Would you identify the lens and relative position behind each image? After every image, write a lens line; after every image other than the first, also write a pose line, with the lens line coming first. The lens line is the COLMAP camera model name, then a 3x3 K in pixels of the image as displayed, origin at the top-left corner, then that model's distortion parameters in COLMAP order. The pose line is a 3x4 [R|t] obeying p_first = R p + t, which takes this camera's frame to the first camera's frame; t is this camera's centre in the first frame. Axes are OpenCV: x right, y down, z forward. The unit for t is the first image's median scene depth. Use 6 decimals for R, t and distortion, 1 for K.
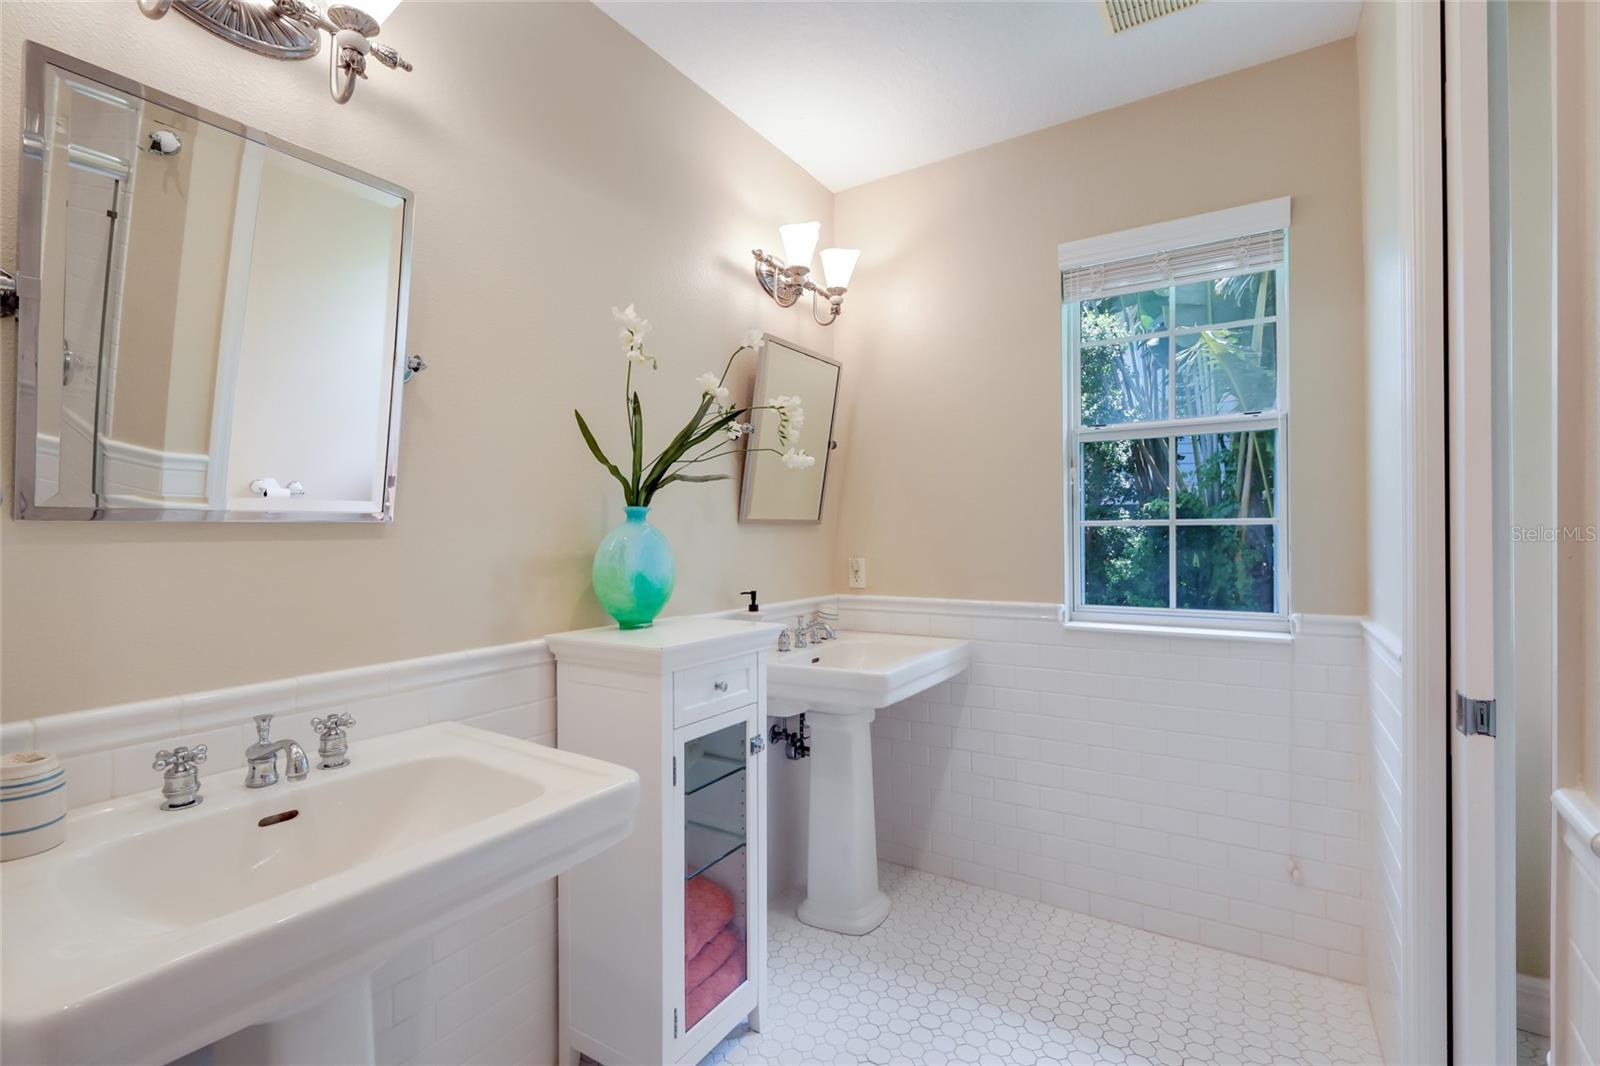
lens RADIAL K [[708.9, 0, 797.2], [0, 708.9, 531.6], [0, 0, 1]] dist [0.000396, 0.001130]
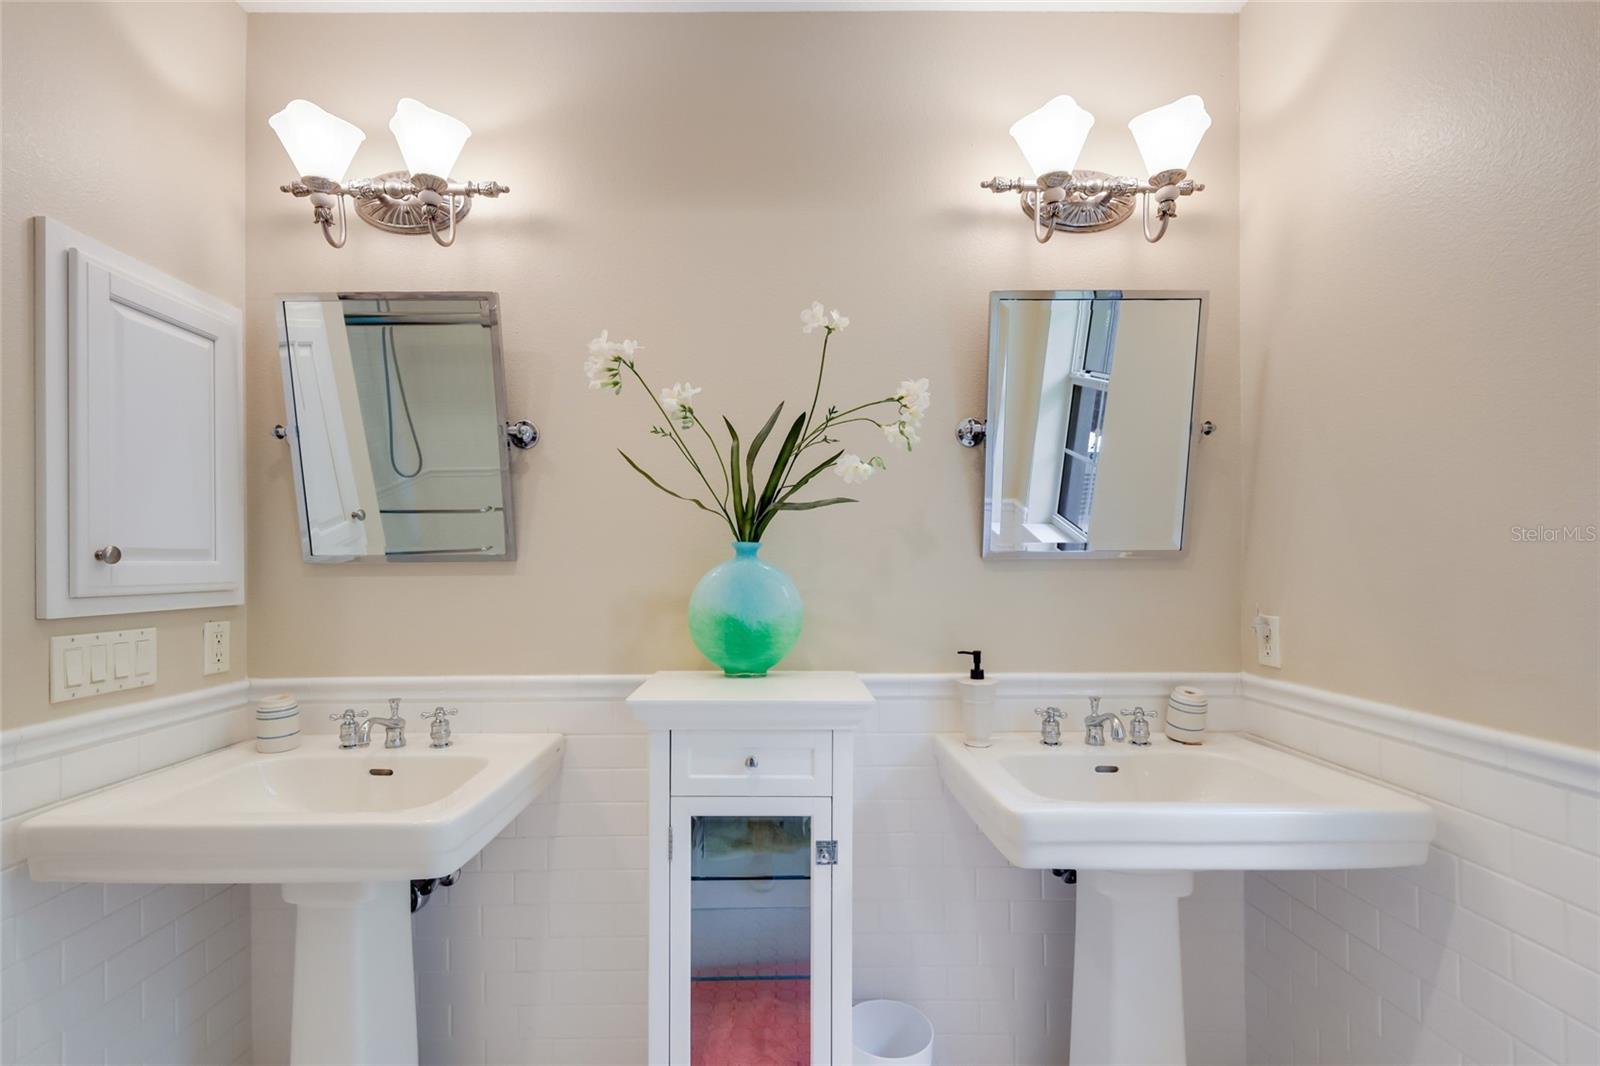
lens RADIAL K [[708.9, 0, 776.9], [0, 708.9, 560.0], [0, 0, 1]] dist [0.000396, 0.001130]
pose [[0.551453, -0.002551, -0.834202, 0.506054], [0.000247, 0.999996, -0.002895, -0.008993], [0.834206, 0.001391, 0.551451, 0.500459]]
